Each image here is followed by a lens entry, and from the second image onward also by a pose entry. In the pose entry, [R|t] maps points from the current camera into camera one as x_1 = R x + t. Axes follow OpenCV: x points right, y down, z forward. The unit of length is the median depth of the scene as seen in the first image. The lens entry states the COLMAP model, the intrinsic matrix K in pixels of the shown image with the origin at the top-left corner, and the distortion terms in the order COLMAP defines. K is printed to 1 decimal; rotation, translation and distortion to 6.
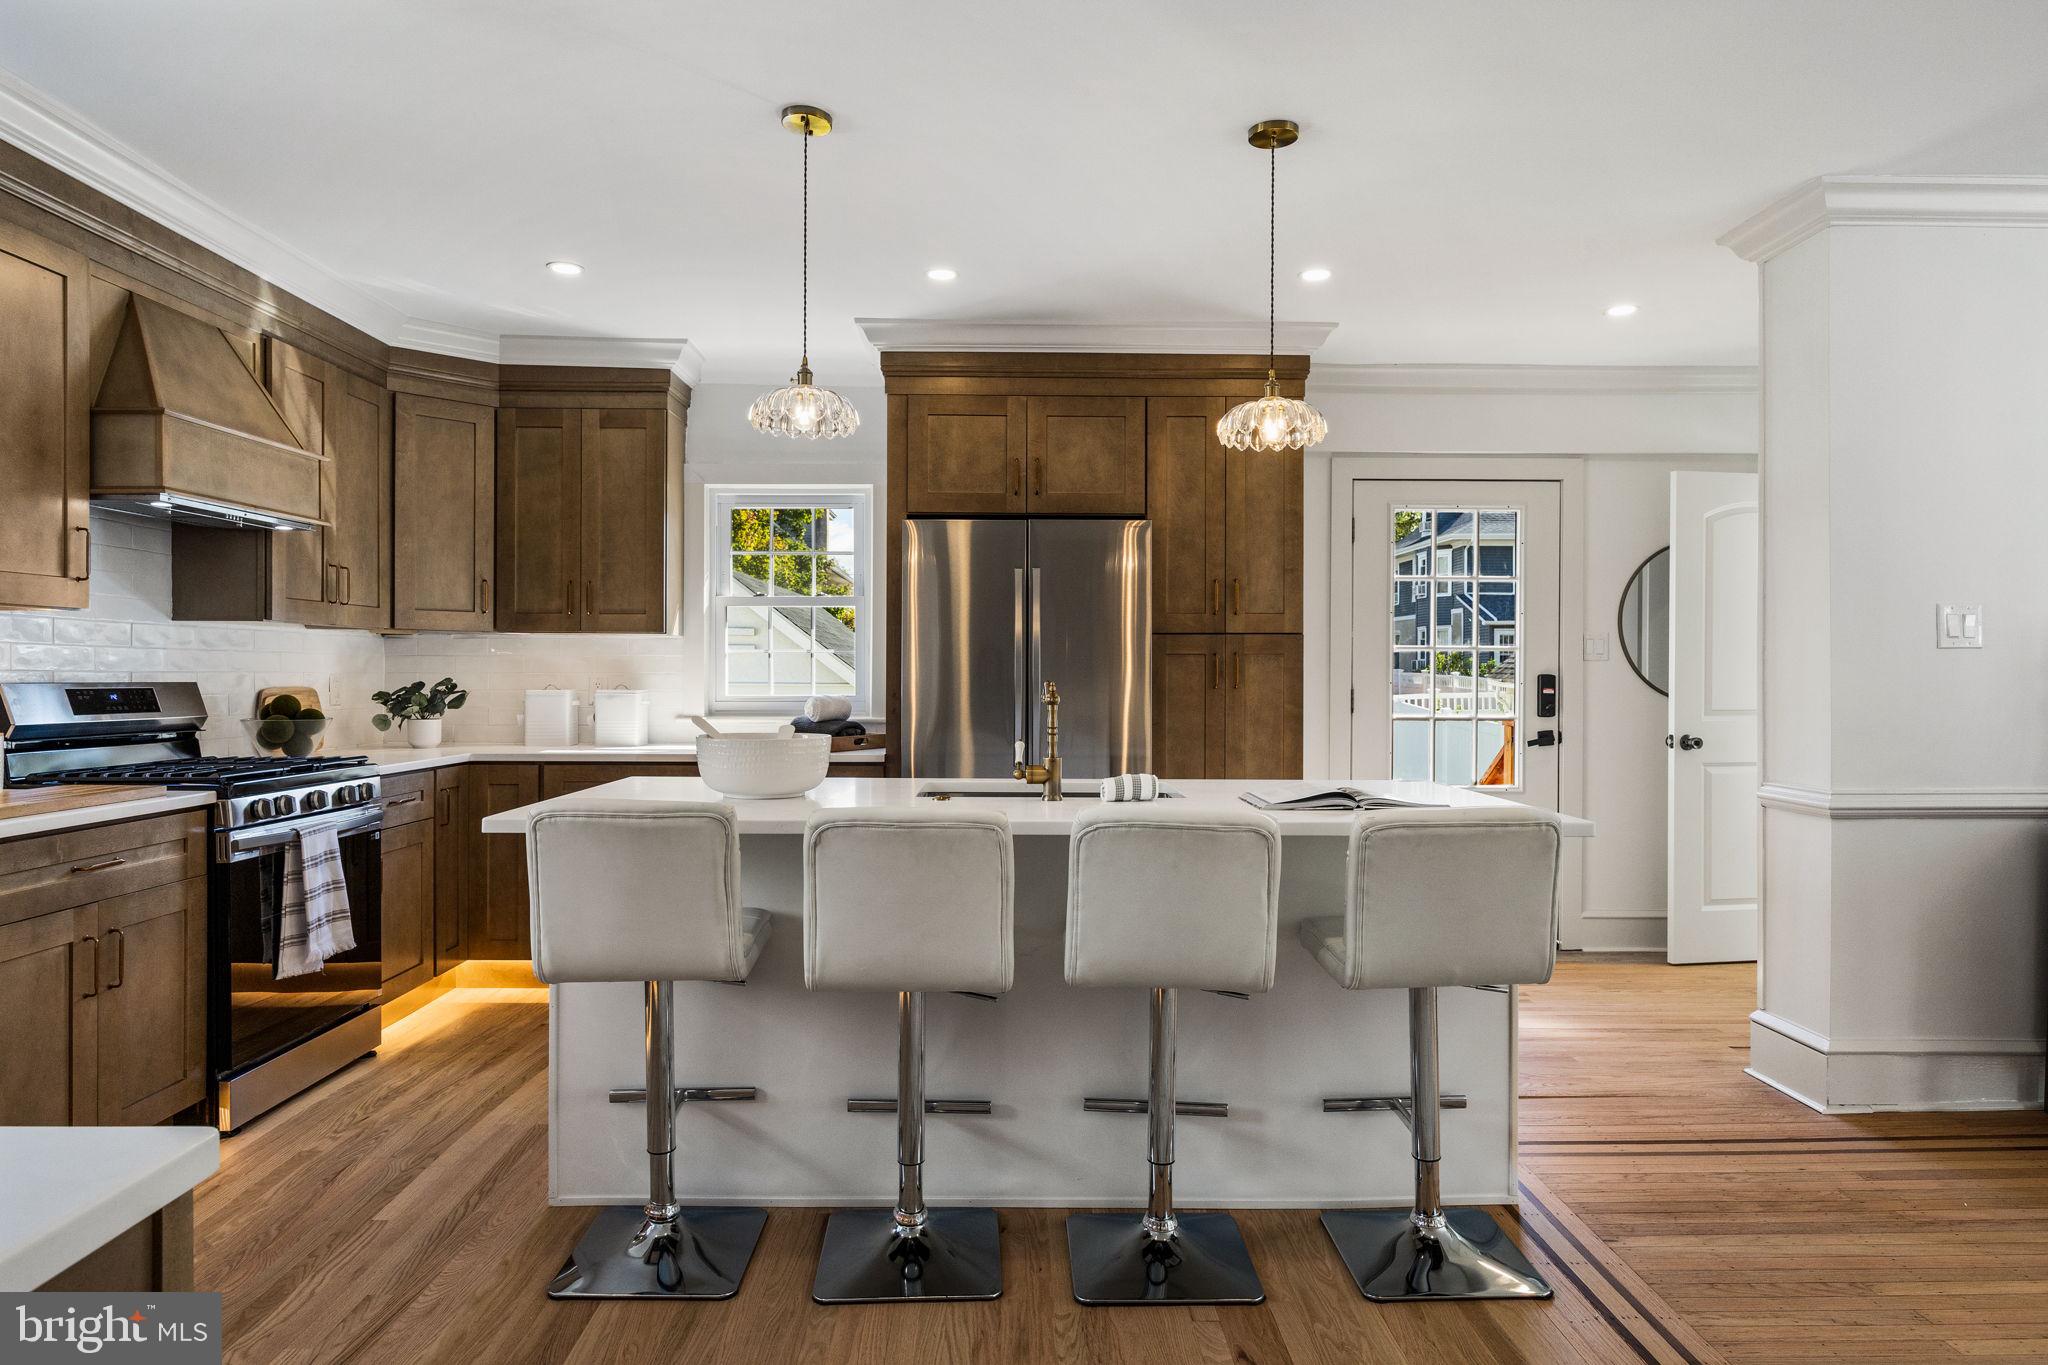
lens RADIAL K [[975.3, 0, 1022.0], [0, 975.3, 685.8], [0, 0, 1]] dist [-0.000552, -0.000358]
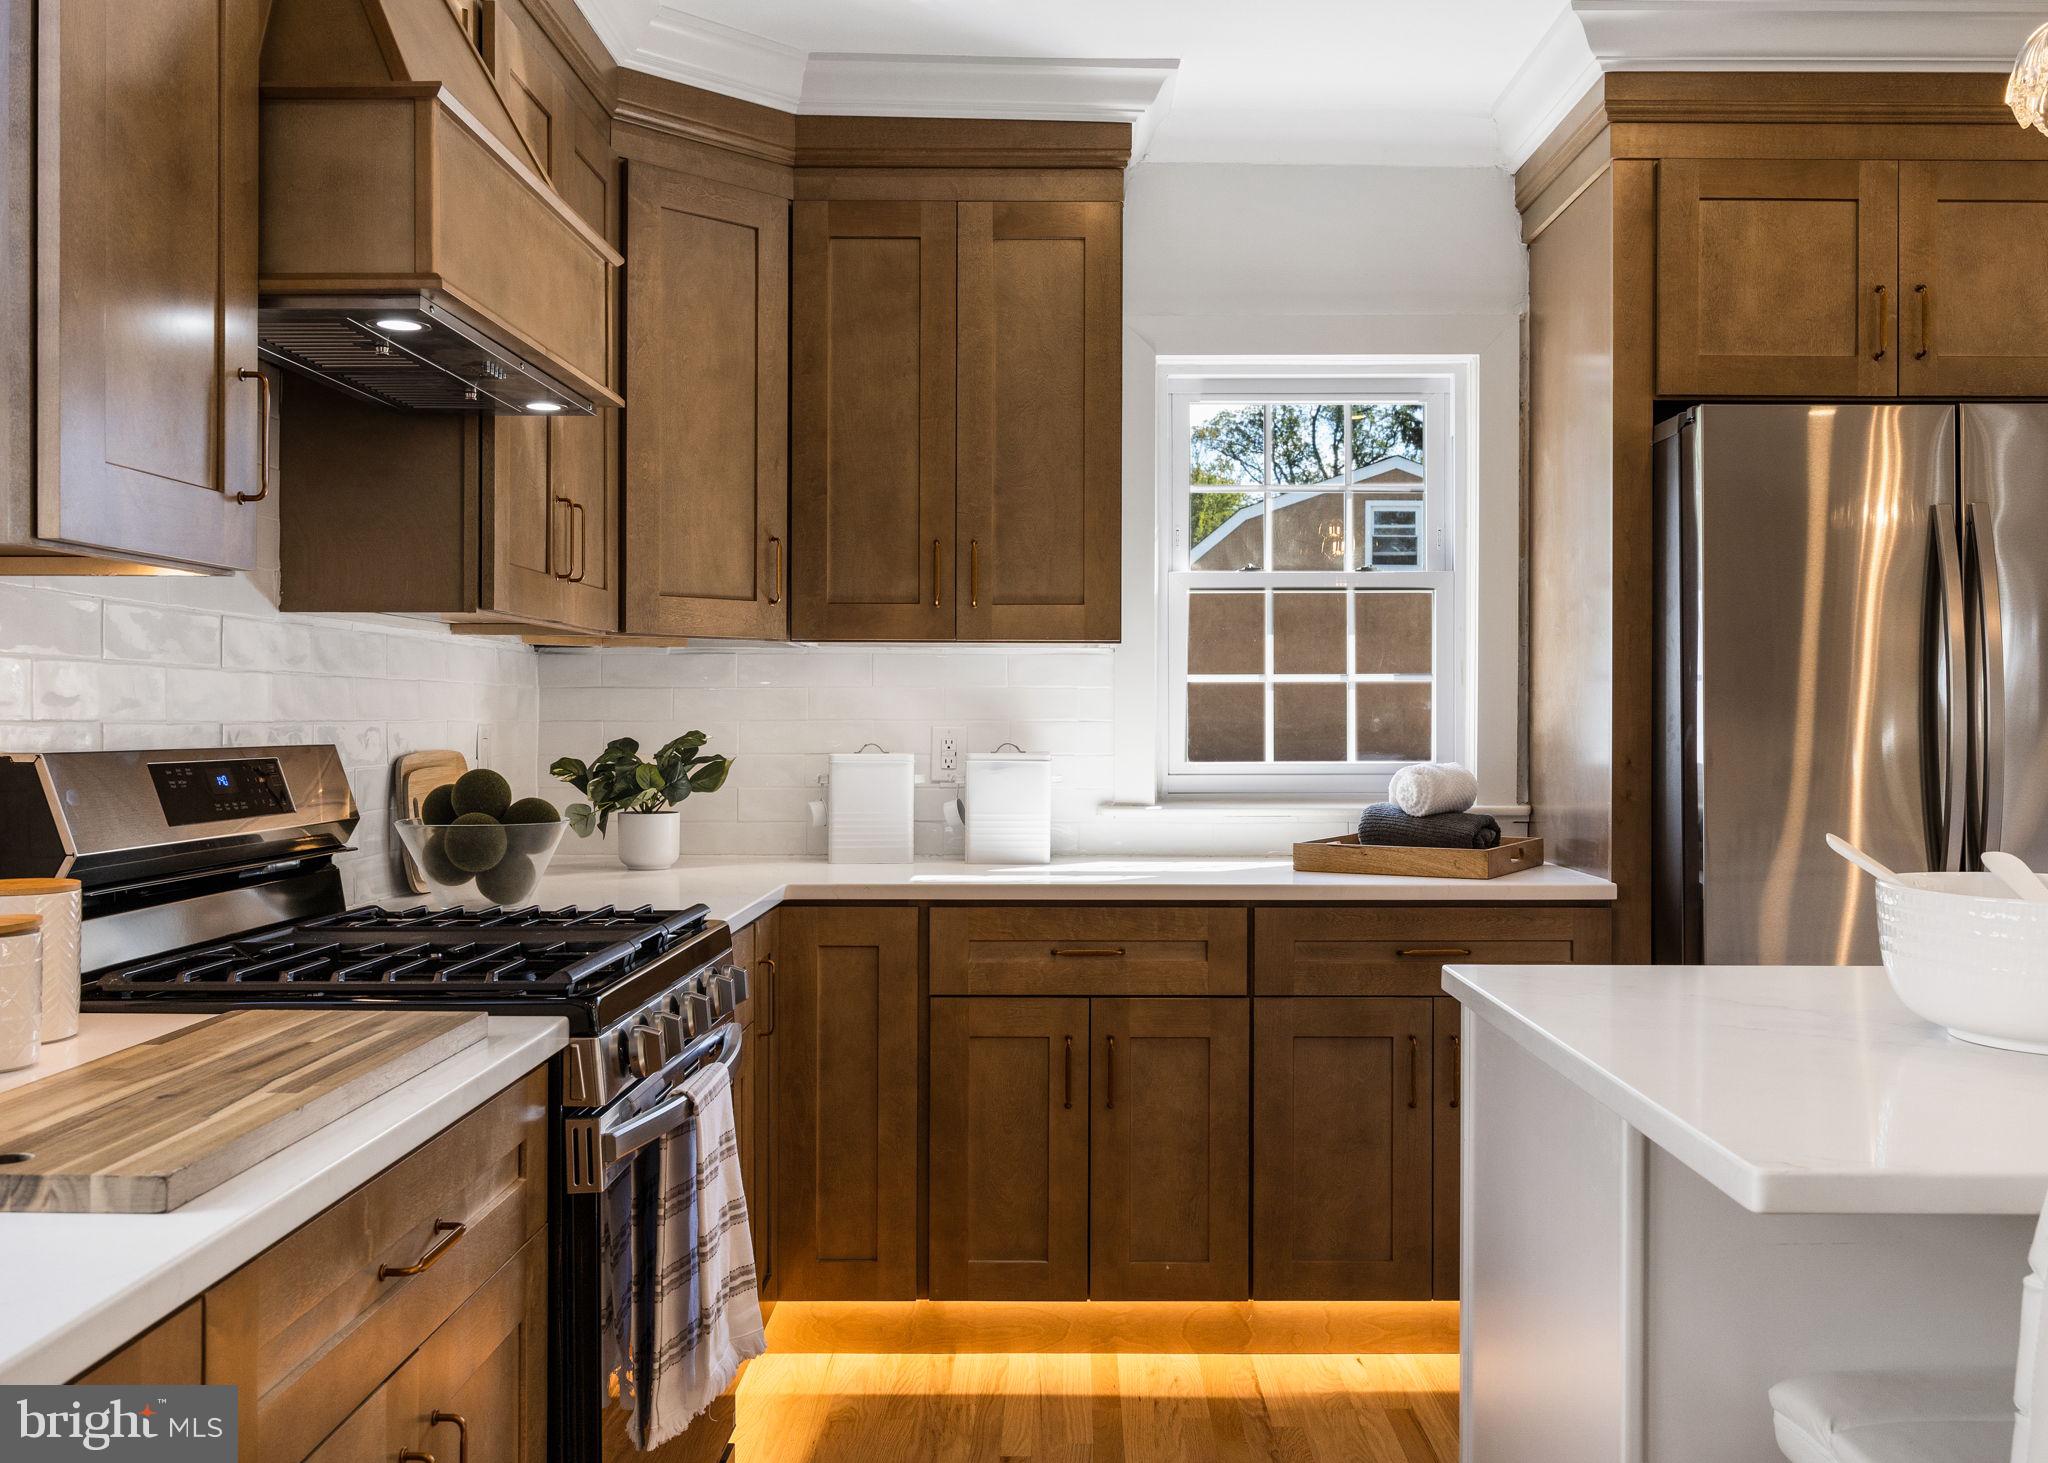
lens RADIAL K [[1402.5, 0, 1025.7], [0, 1402.5, 727.4], [0, 0, 1]] dist [-0.002359, -0.001723]
pose [[0.999958, -0.002742, -0.008752, -0.430233], [0.002709, 0.999989, -0.003775, -0.007239], [0.008762, 0.003752, 0.999955, 0.283079]]
